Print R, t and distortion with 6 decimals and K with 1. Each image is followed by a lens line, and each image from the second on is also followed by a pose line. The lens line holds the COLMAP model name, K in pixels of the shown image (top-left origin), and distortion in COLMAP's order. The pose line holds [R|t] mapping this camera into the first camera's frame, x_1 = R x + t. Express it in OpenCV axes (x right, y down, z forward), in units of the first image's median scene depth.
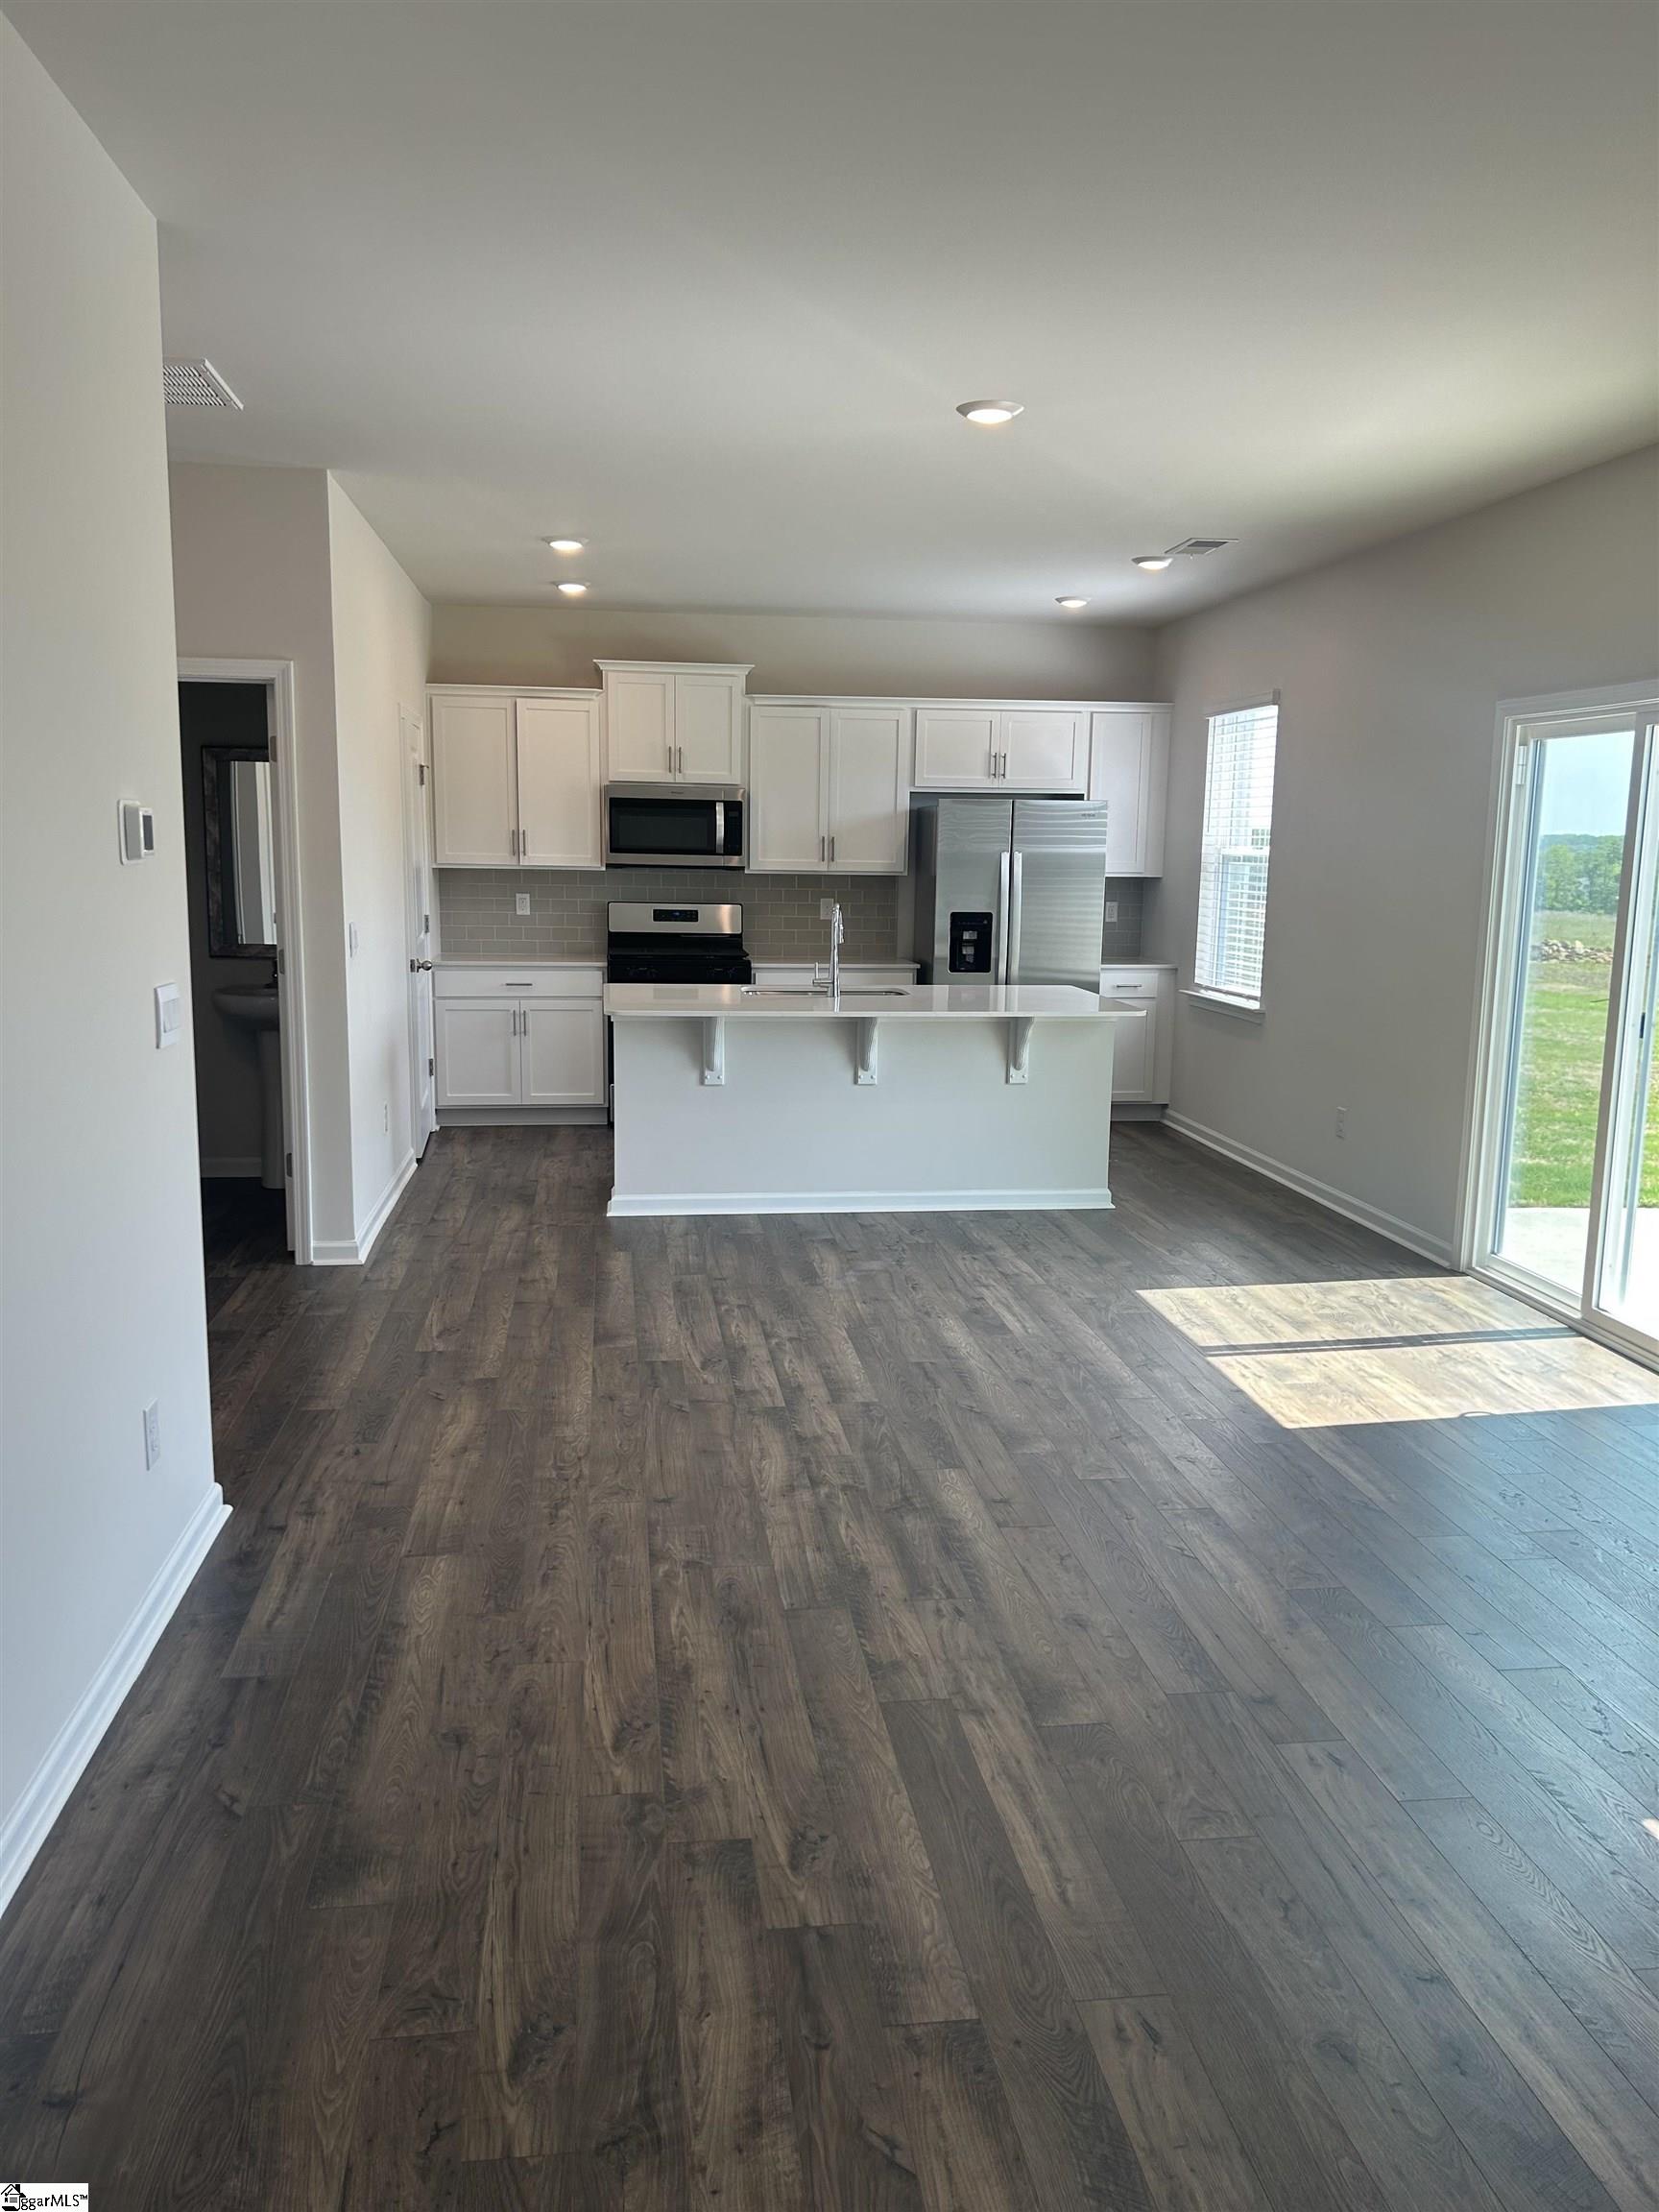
lens RADIAL K [[1684.6, 0, 827.6], [0, 1684.6, 1119.7], [0, 0, 1]] dist [0.068297, -0.061380]
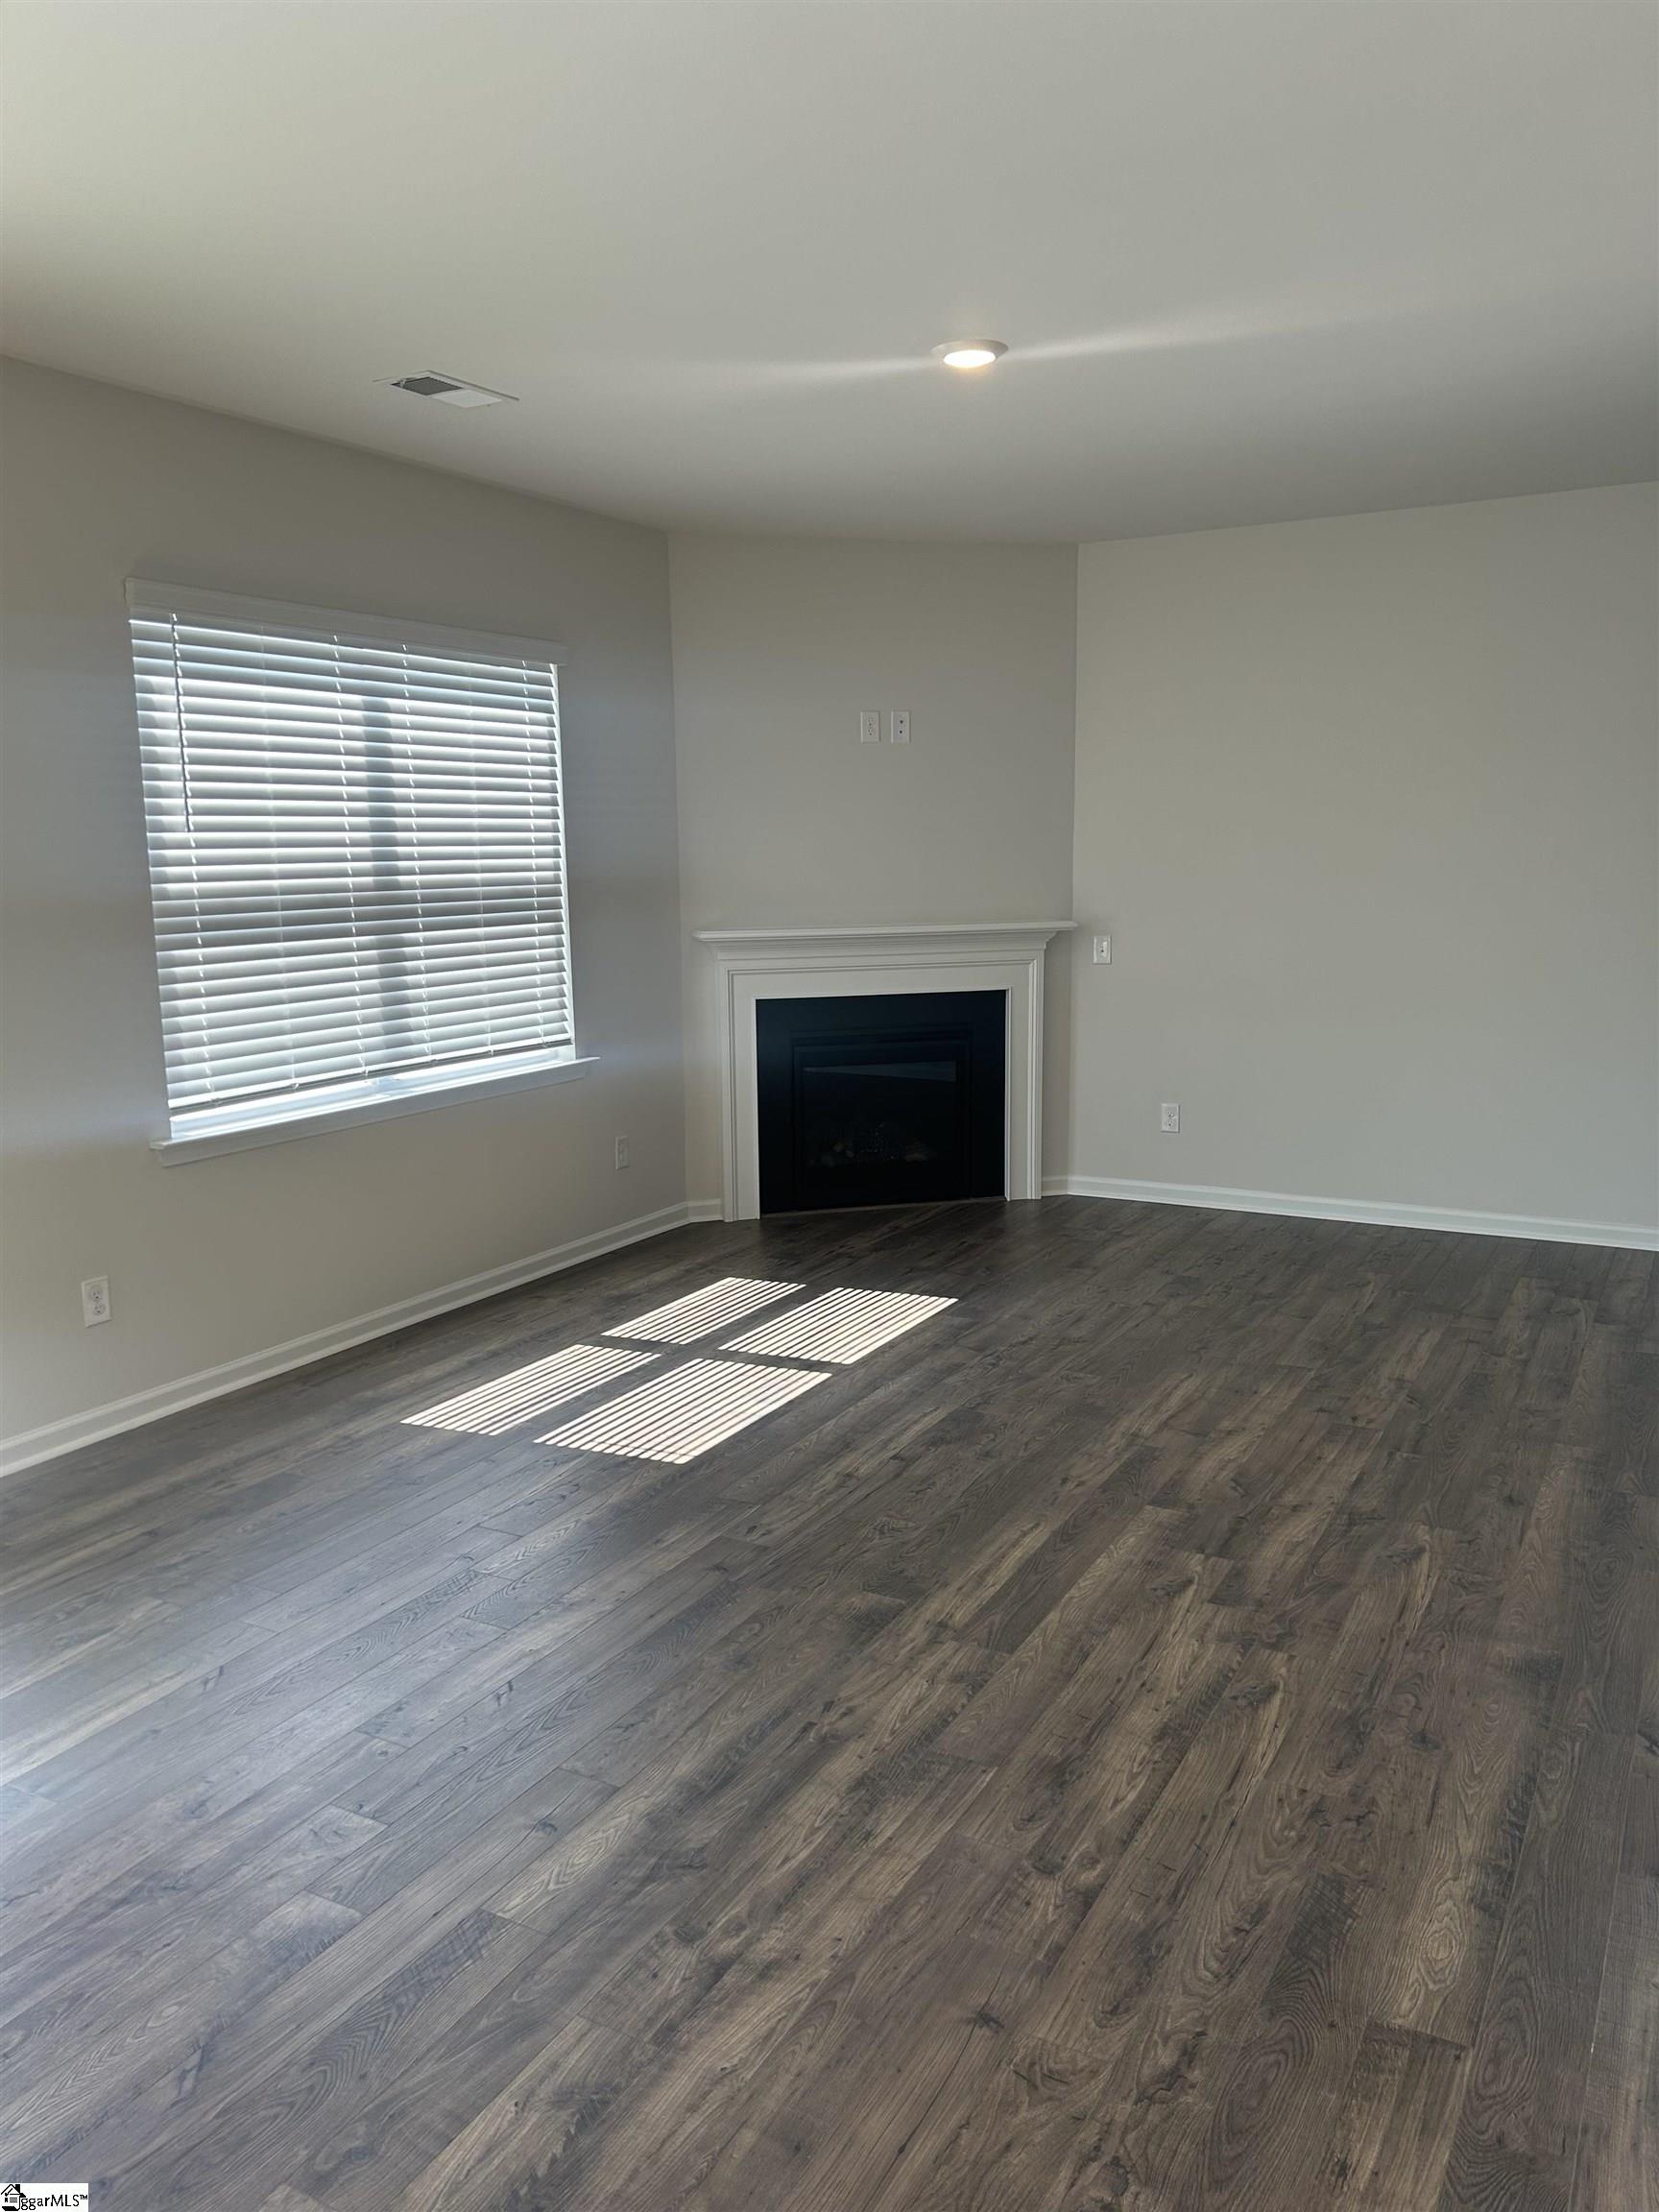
lens RADIAL K [[1684.6, 0, 836.1], [0, 1684.6, 1094.5], [0, 0, 1]] dist [0.068297, -0.061380]
pose [[-0.811332, -0.093325, 0.577088, -0.461185], [0.096777, 0.952111, 0.290032, -0.307586], [-0.576520, 0.291161, -0.763446, 1.780756]]
